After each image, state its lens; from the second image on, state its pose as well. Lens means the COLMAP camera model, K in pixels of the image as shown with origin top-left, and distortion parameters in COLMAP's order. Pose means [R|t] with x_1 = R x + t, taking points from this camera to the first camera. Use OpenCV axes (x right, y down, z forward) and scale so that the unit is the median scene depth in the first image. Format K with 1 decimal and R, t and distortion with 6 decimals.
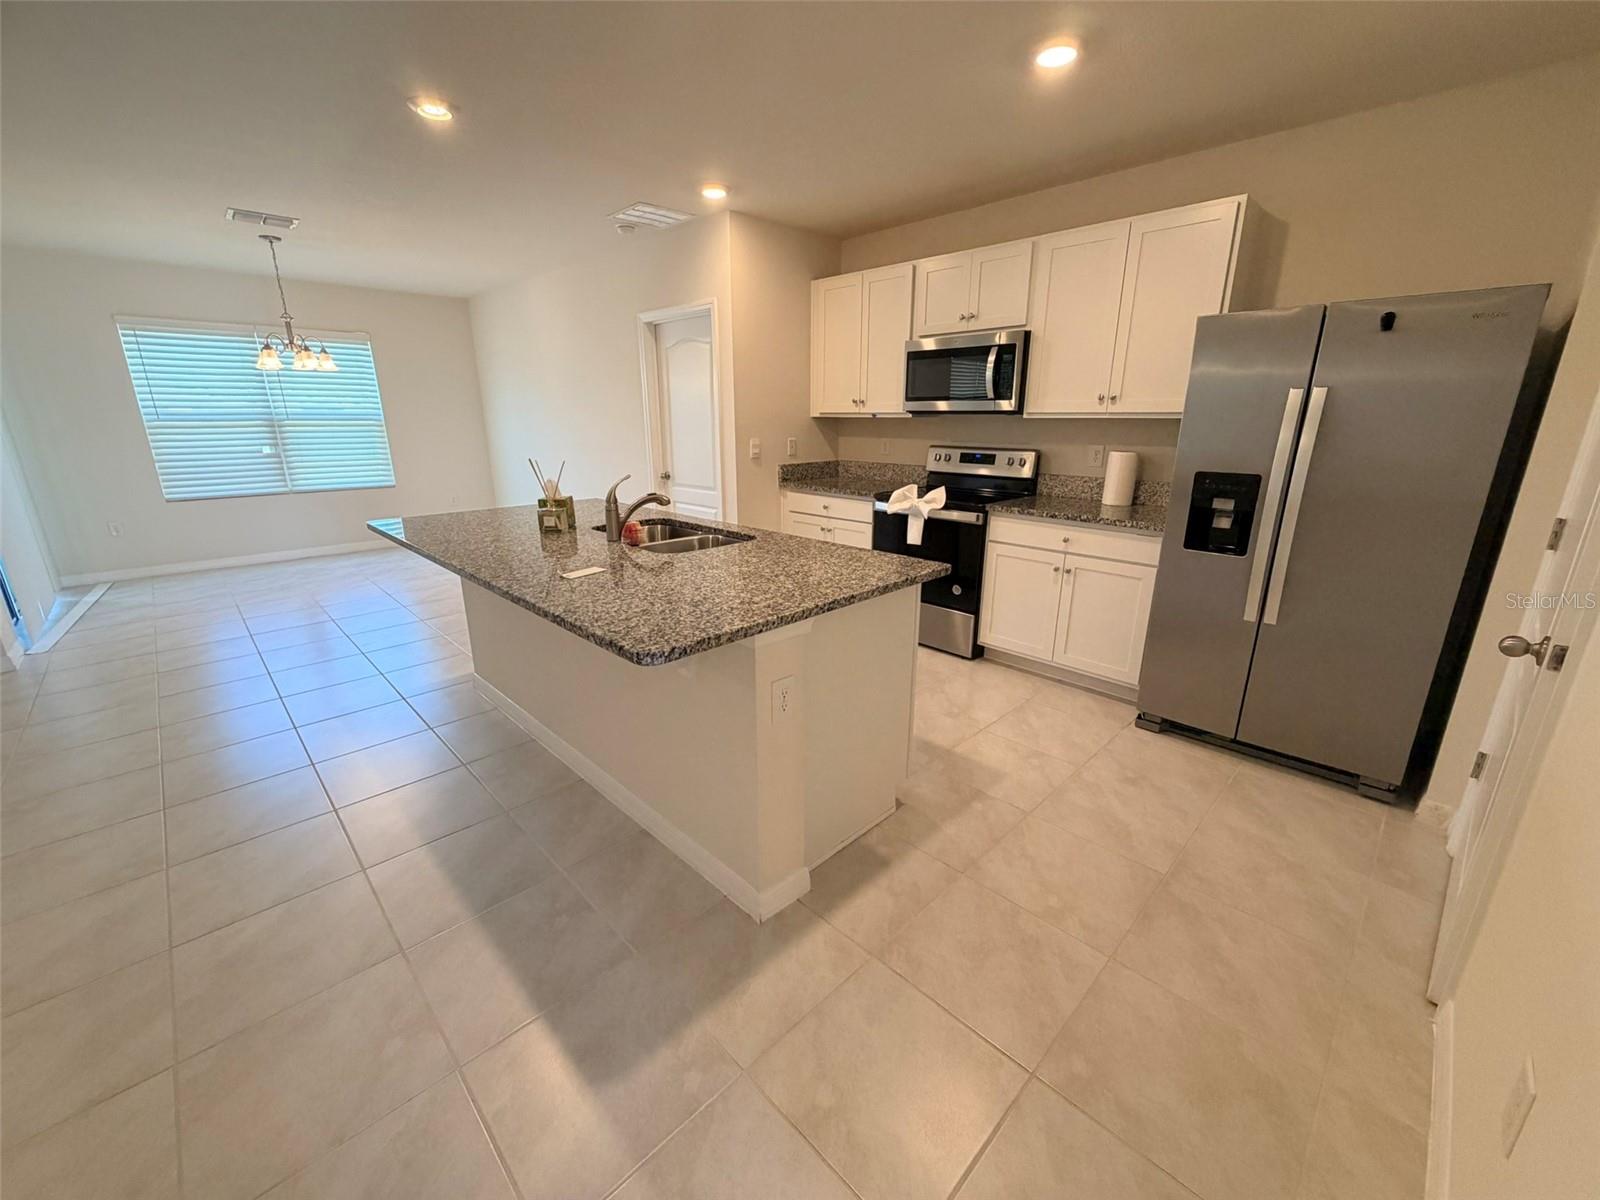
lens RADIAL K [[639.2, 0, 797.1], [0, 639.2, 600.3], [0, 0, 1]] dist [0.000265, -0.000276]
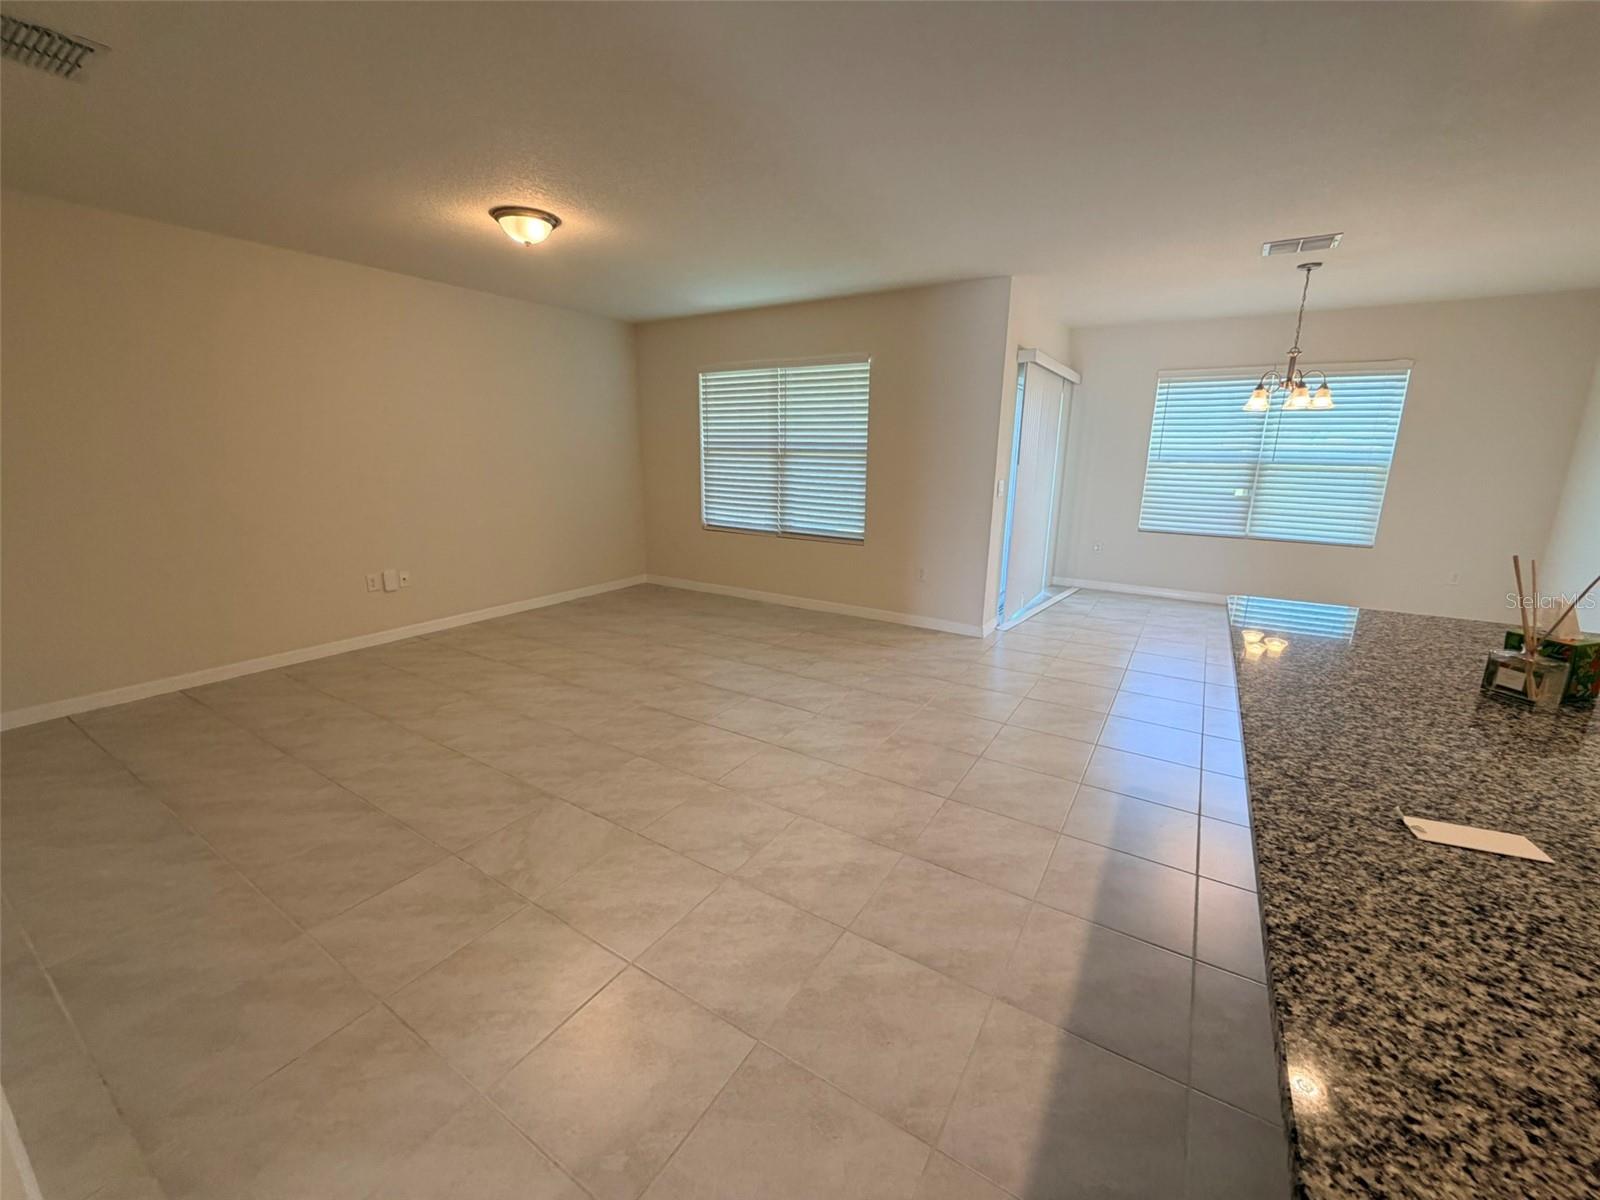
lens RADIAL K [[639.2, 0, 797.1], [0, 639.2, 600.3], [0, 0, 1]] dist [0.000265, -0.000276]
pose [[0.227379, 0.230044, -0.946244, -0.034367], [-0.285179, 0.944826, 0.161172, -0.073133], [0.931113, 0.233202, 0.280437, 0.222206]]
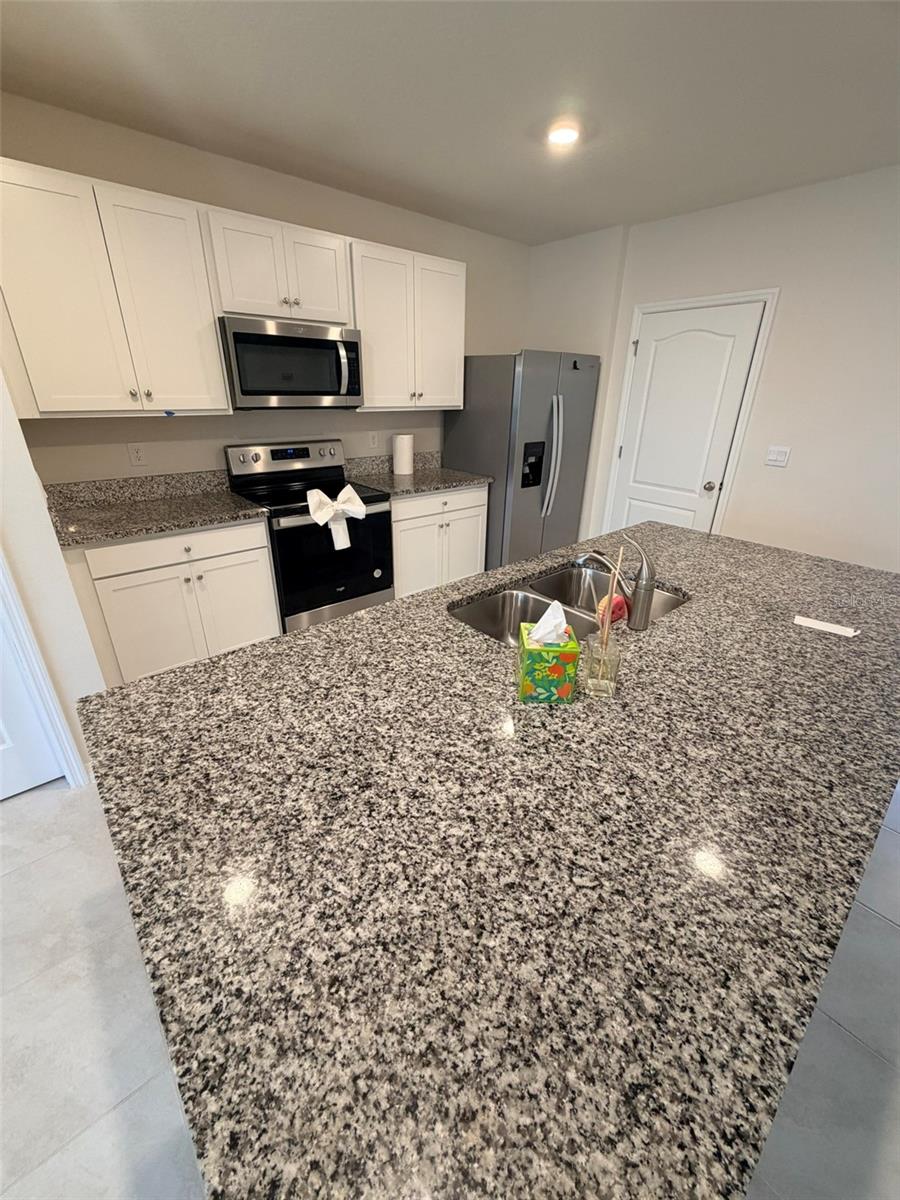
lens RADIAL K [[479.4, 0, 450.9], [0, 479.4, 597.8], [0, 0, 1]] dist [0.000265, -0.000276]
pose [[0.058182, -0.399804, 0.914752, -0.523613], [0.265511, 0.889500, 0.371879, -0.254603], [-0.962351, 0.221241, 0.157905, 0.751090]]
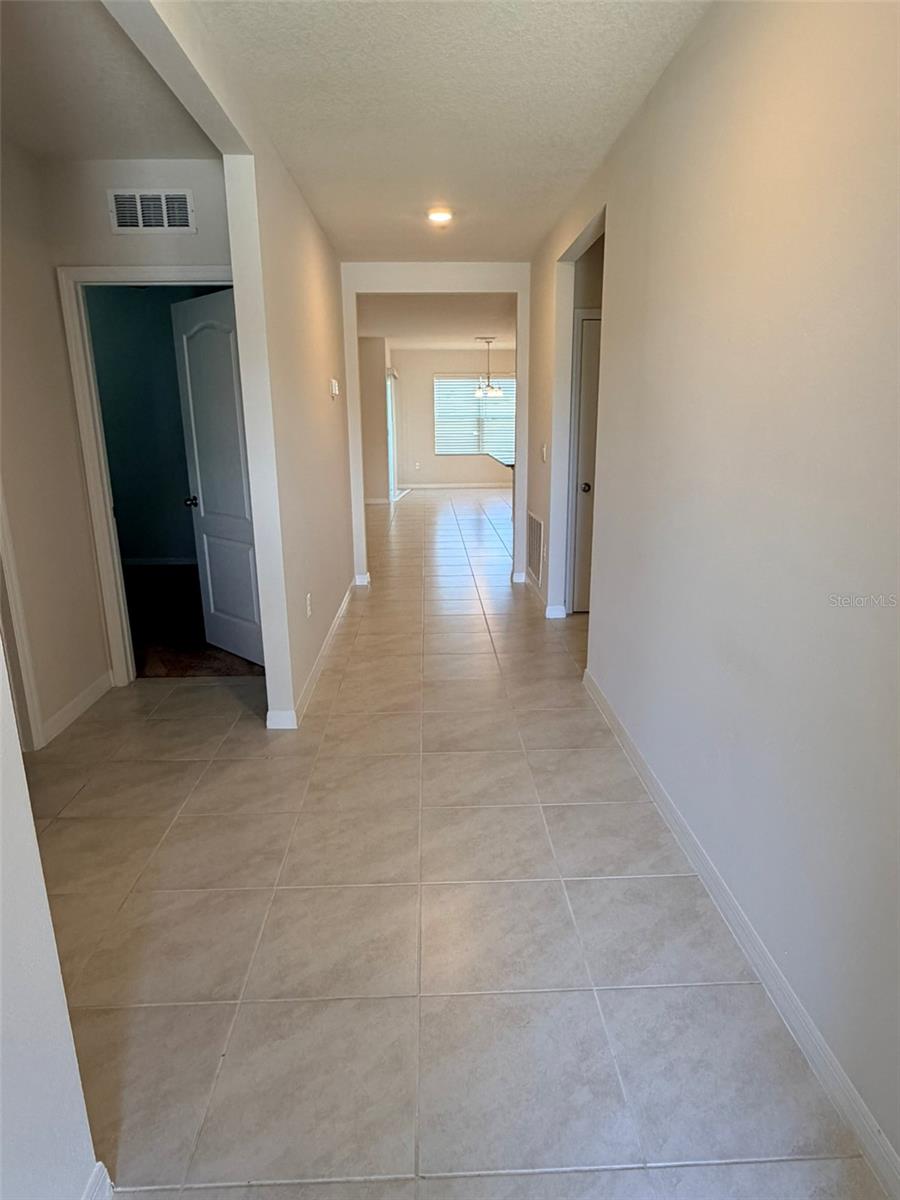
lens RADIAL K [[713.8, 0, 450.0], [0, 713.8, 600.0], [0, 0, 1]] dist [0.000537, 0.000025]
pose [[0.734201, 0.165319, -0.658497, 1.148942], [-0.180328, 0.982548, 0.045614, 0.326392], [0.654546, 0.085256, 0.751200, -1.179455]]
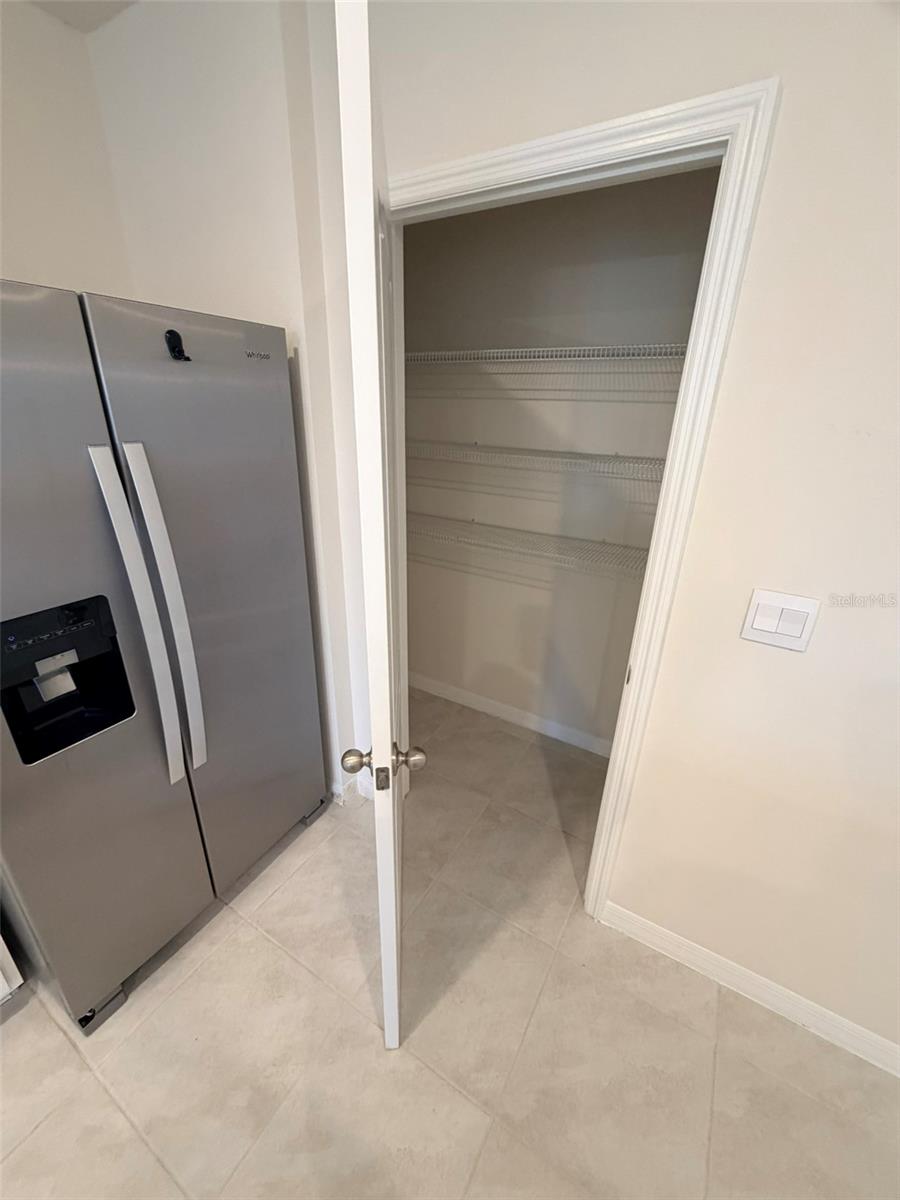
lens RADIAL K [[479.4, 0, 450.9], [0, 479.4, 597.8], [0, 0, 1]] dist [0.000265, -0.000276]
pose [[-0.254486, -0.365913, 0.895179, 0.166762], [0.249704, 0.869403, 0.426364, -0.196038], [-0.934283, 0.332033, -0.129881, 0.498288]]
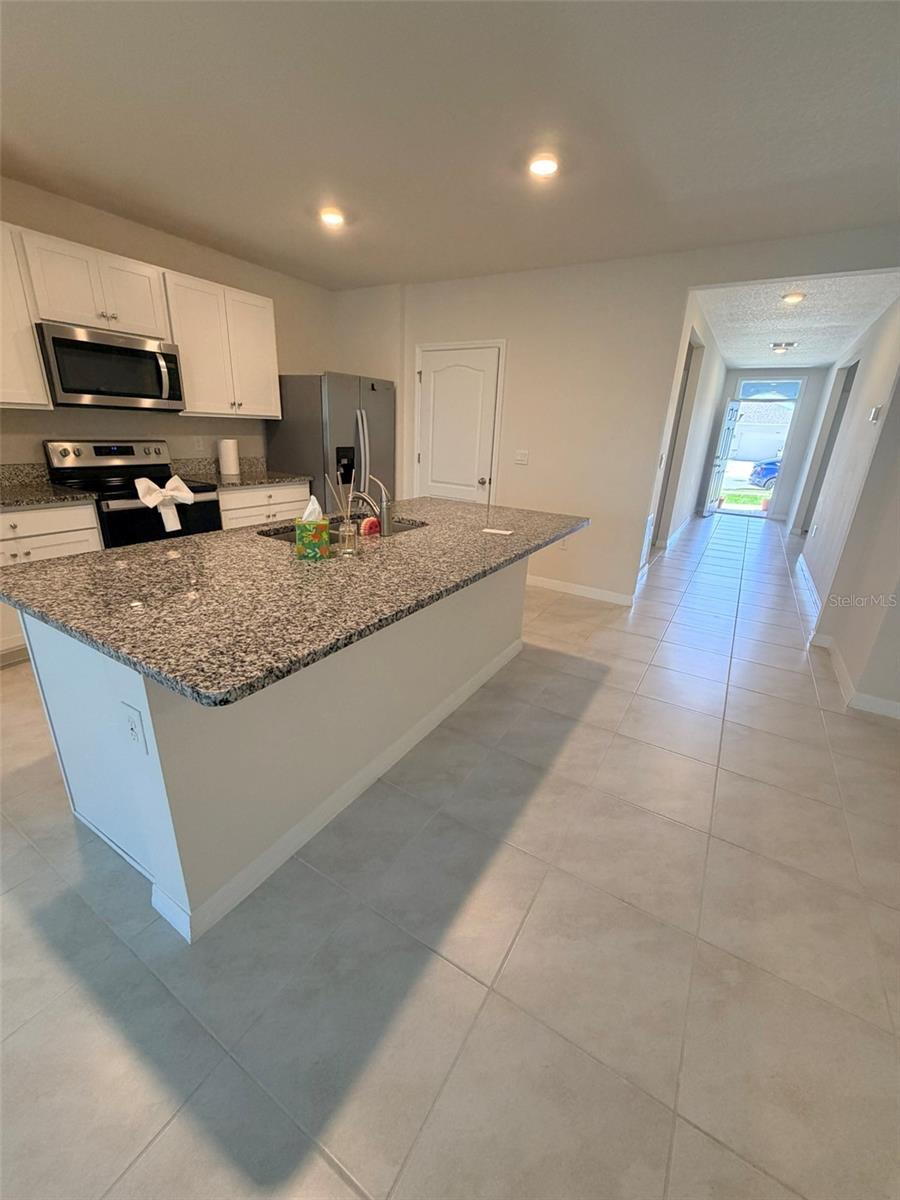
lens RADIAL K [[479.4, 0, 450.9], [0, 479.4, 597.8], [0, 0, 1]] dist [0.000265, -0.000276]
pose [[-0.245303, -0.335312, 0.909611, -0.752573], [0.231247, 0.890955, 0.390798, -0.201589], [-0.941462, 0.306209, -0.141014, 0.708339]]
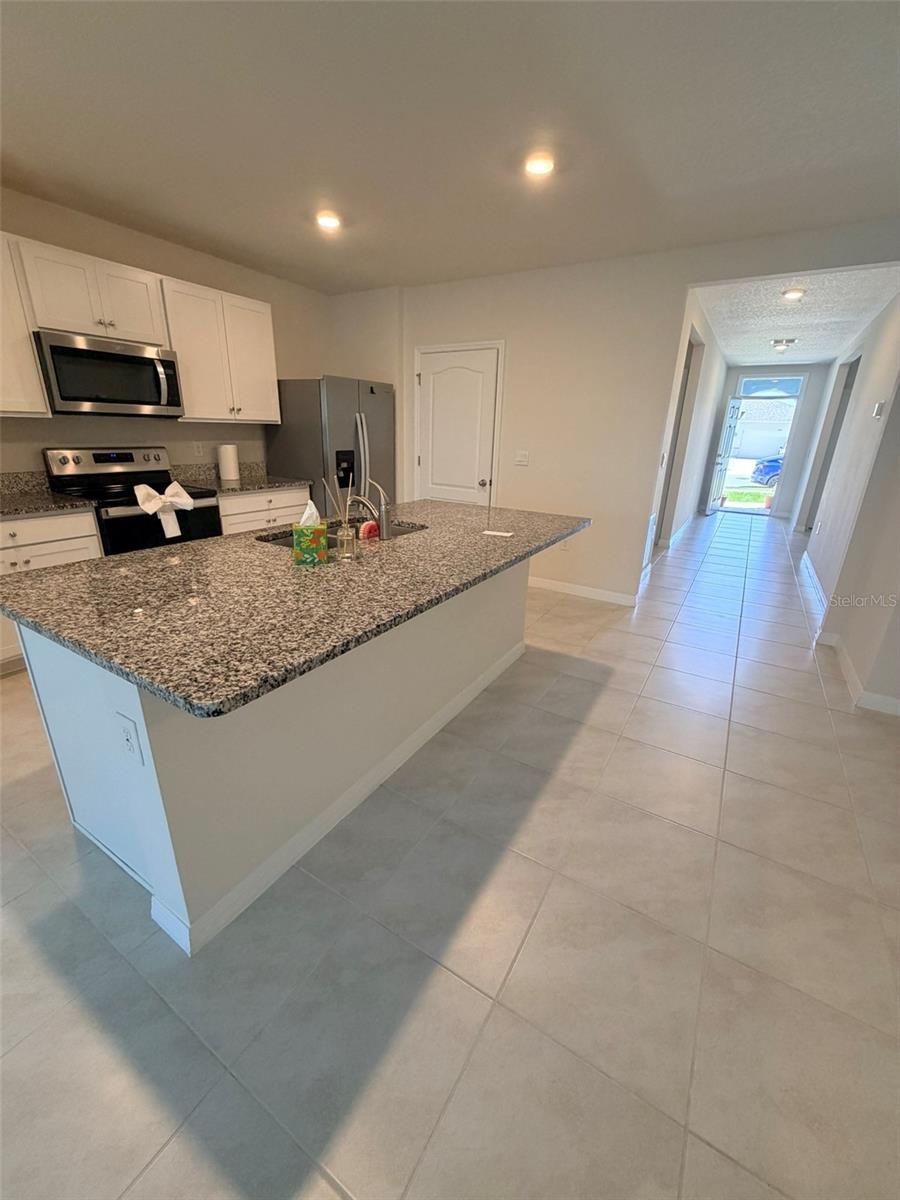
lens RADIAL K [[479.4, 0, 450.9], [0, 479.4, 597.8], [0, 0, 1]] dist [0.000265, -0.000276]
pose [[-0.243785, -0.328620, 0.912457, -0.747552], [0.245175, 0.889400, 0.385820, -0.200213], [-0.938327, 0.317769, -0.136253, 0.704336]]
